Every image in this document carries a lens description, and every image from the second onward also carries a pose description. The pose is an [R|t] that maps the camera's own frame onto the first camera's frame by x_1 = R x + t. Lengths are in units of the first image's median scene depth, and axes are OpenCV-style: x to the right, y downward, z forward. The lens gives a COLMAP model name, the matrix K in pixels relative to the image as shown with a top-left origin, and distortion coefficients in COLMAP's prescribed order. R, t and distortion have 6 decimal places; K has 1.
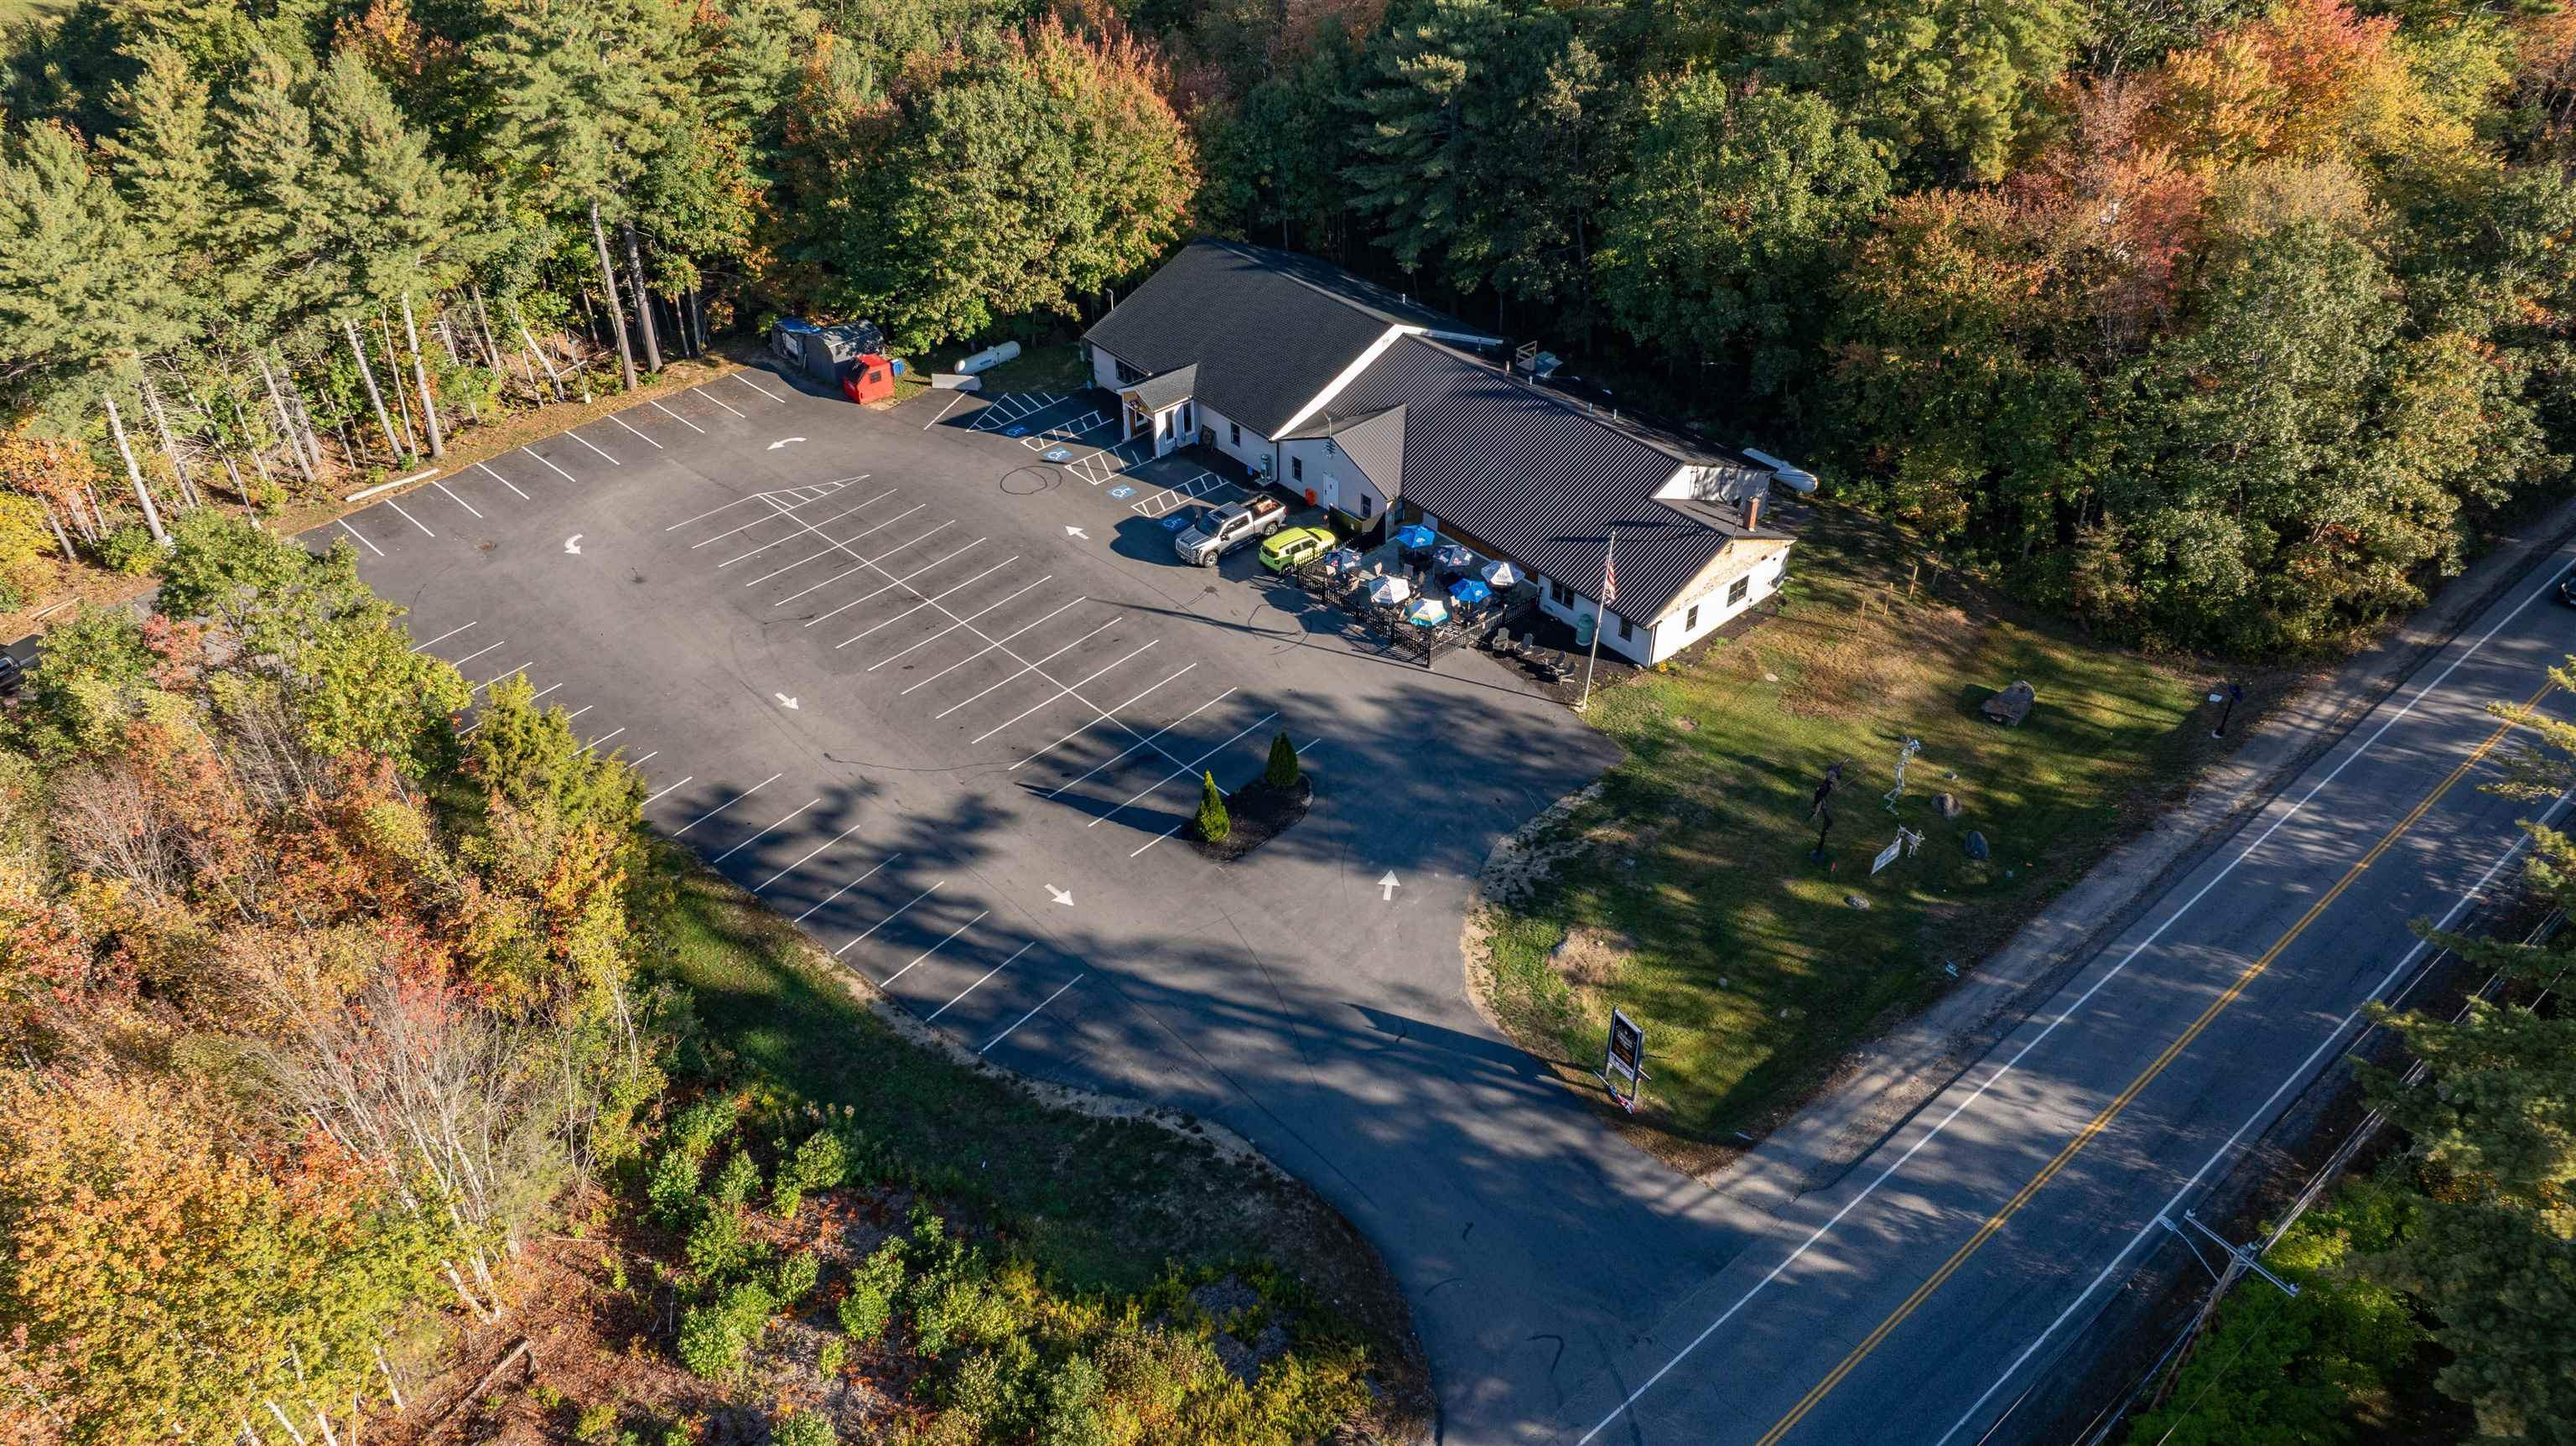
lens RADIAL K [[1807.0, 0, 1299.6], [0, 1807.0, 716.4], [0, 0, 1]] dist [-0.021436, 0.004896]
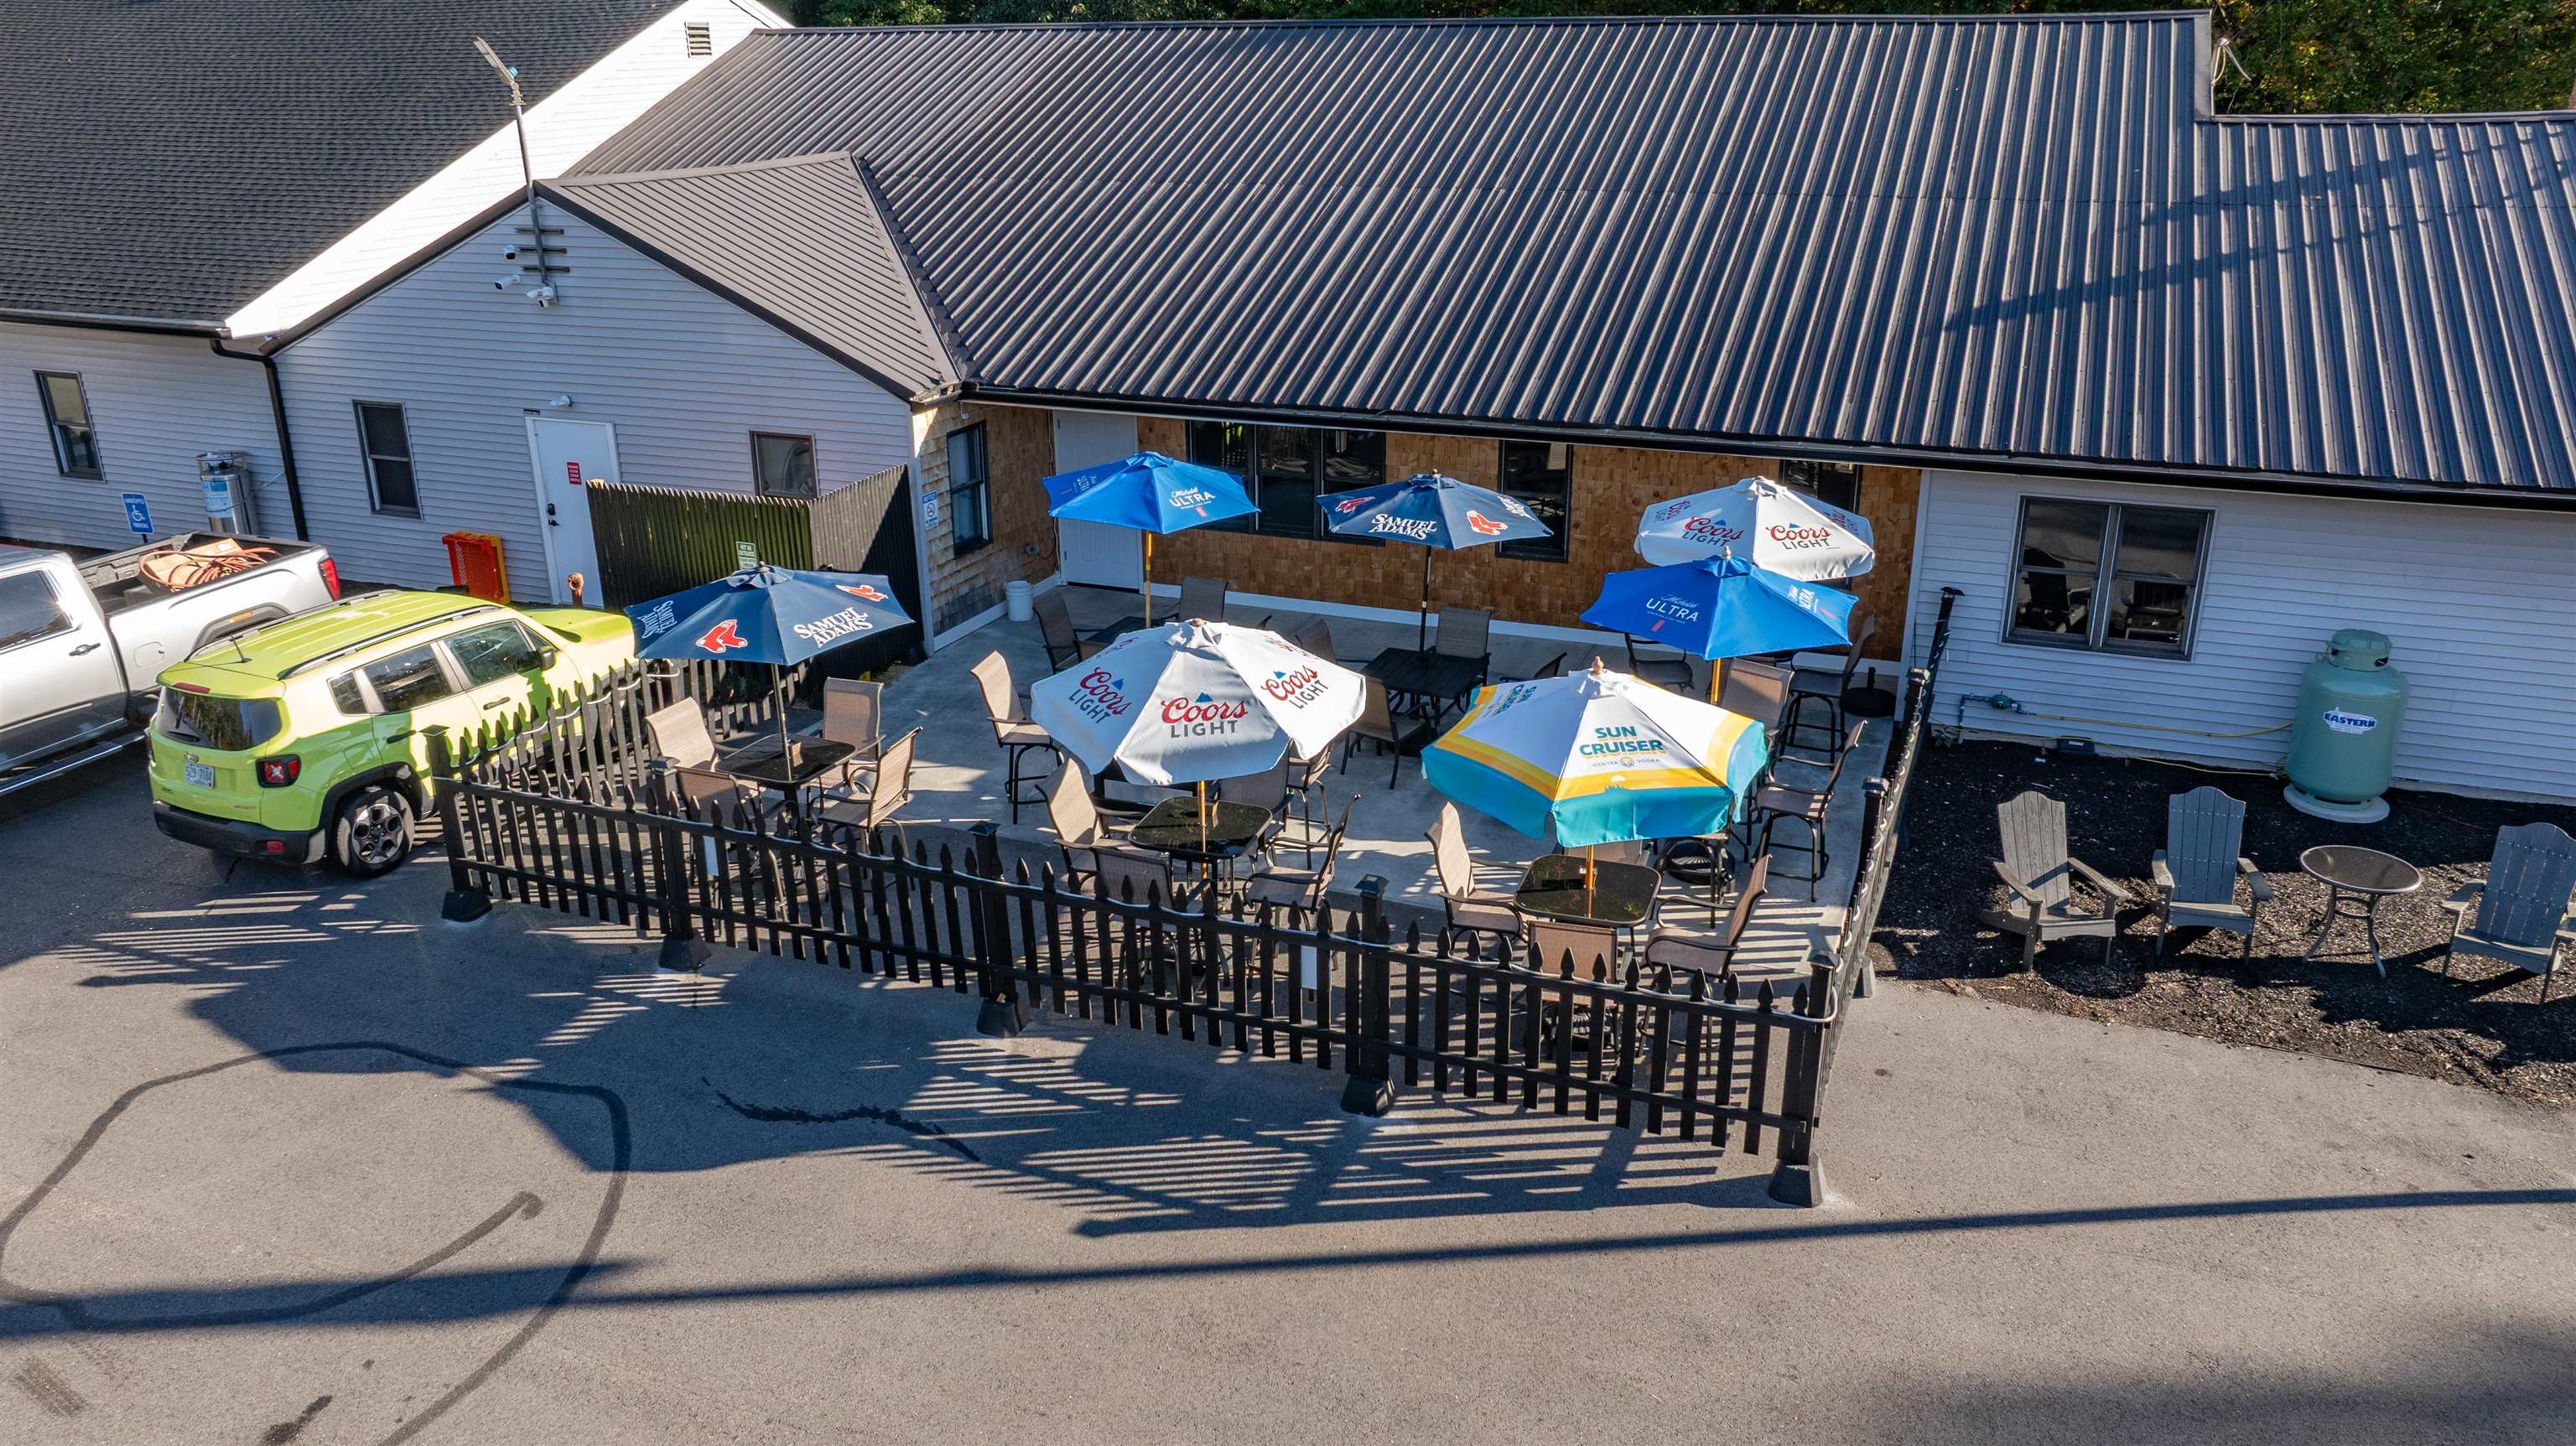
lens RADIAL K [[1807.0, 0, 1299.6], [0, 1807.0, 716.4], [0, 0, 1]] dist [-0.021436, 0.004896]
pose [[0.892222, -0.155982, 0.423803, -0.000045], [0.272197, 0.934576, -0.229076, -0.034049], [-0.360344, 0.319745, 0.876308, 0.807727]]
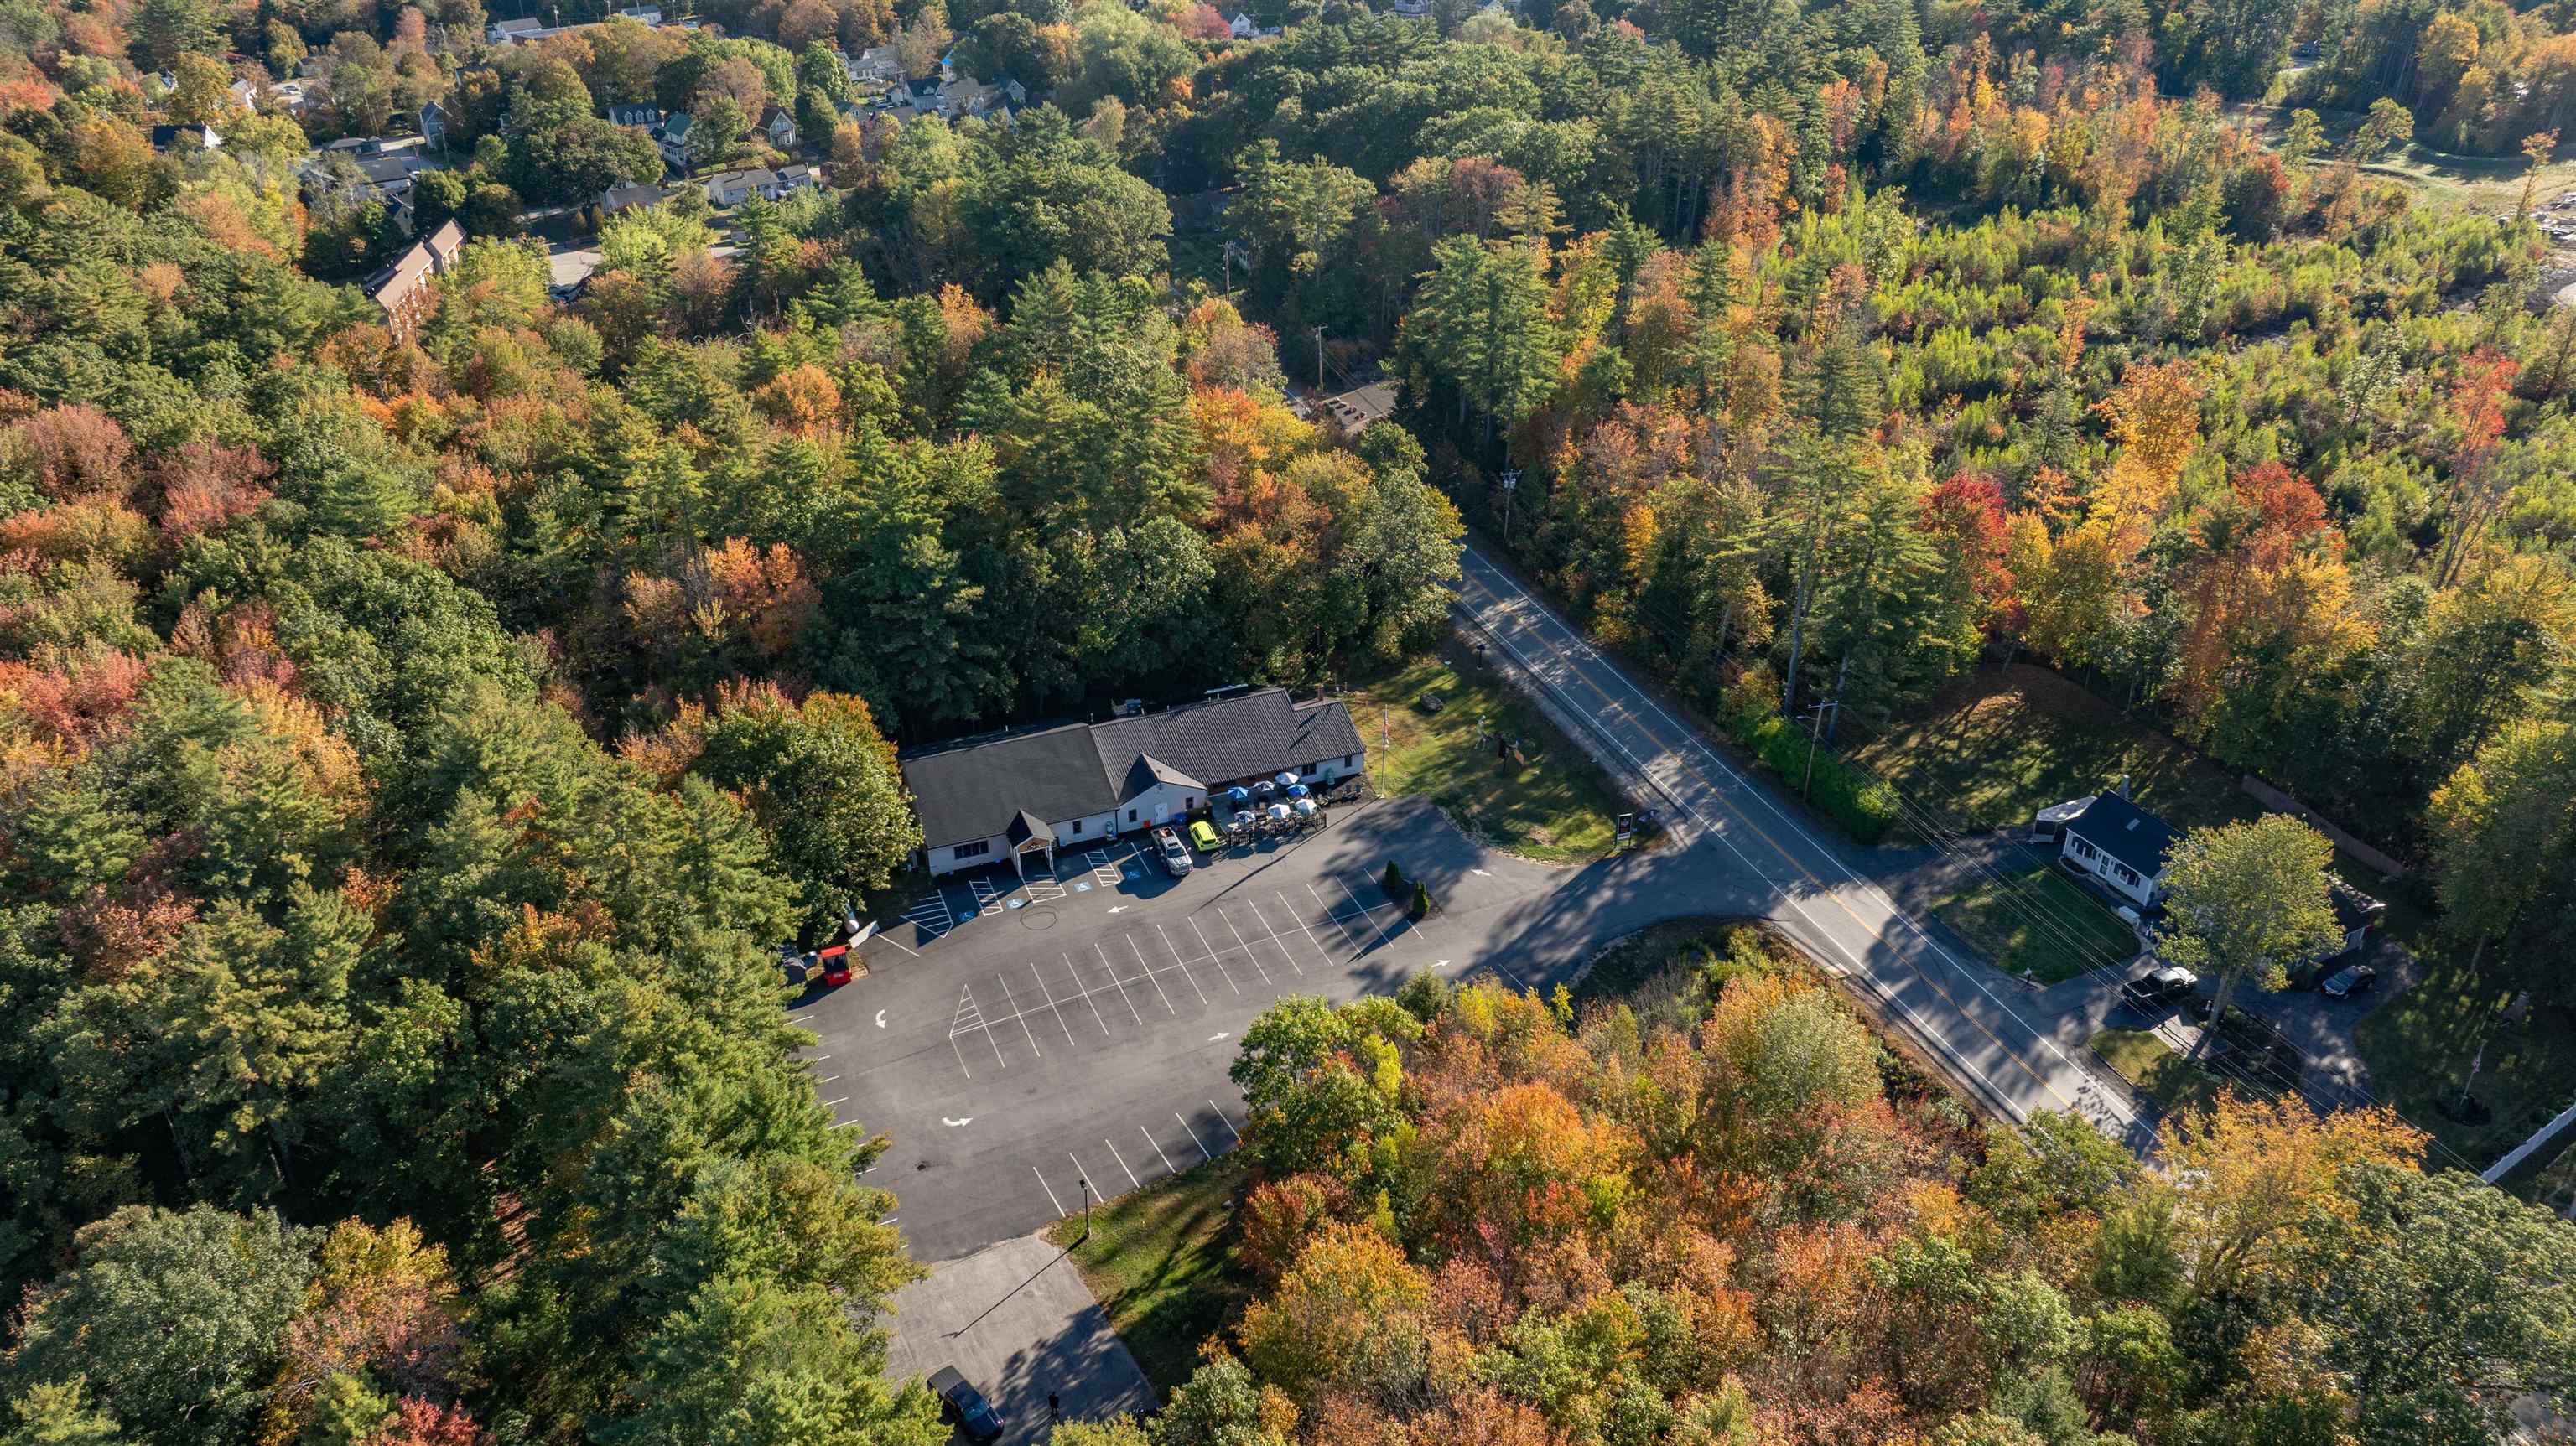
lens RADIAL K [[1792.8, 0, 1286.0], [0, 1792.8, 725.5], [0, 0, 1]] dist [-0.004286, 0.000651]
pose [[0.341801, -0.460525, 0.819200, -1.302742], [0.577058, 0.790861, 0.203823, -0.469104], [-0.741739, 0.403059, 0.536067, -0.029518]]
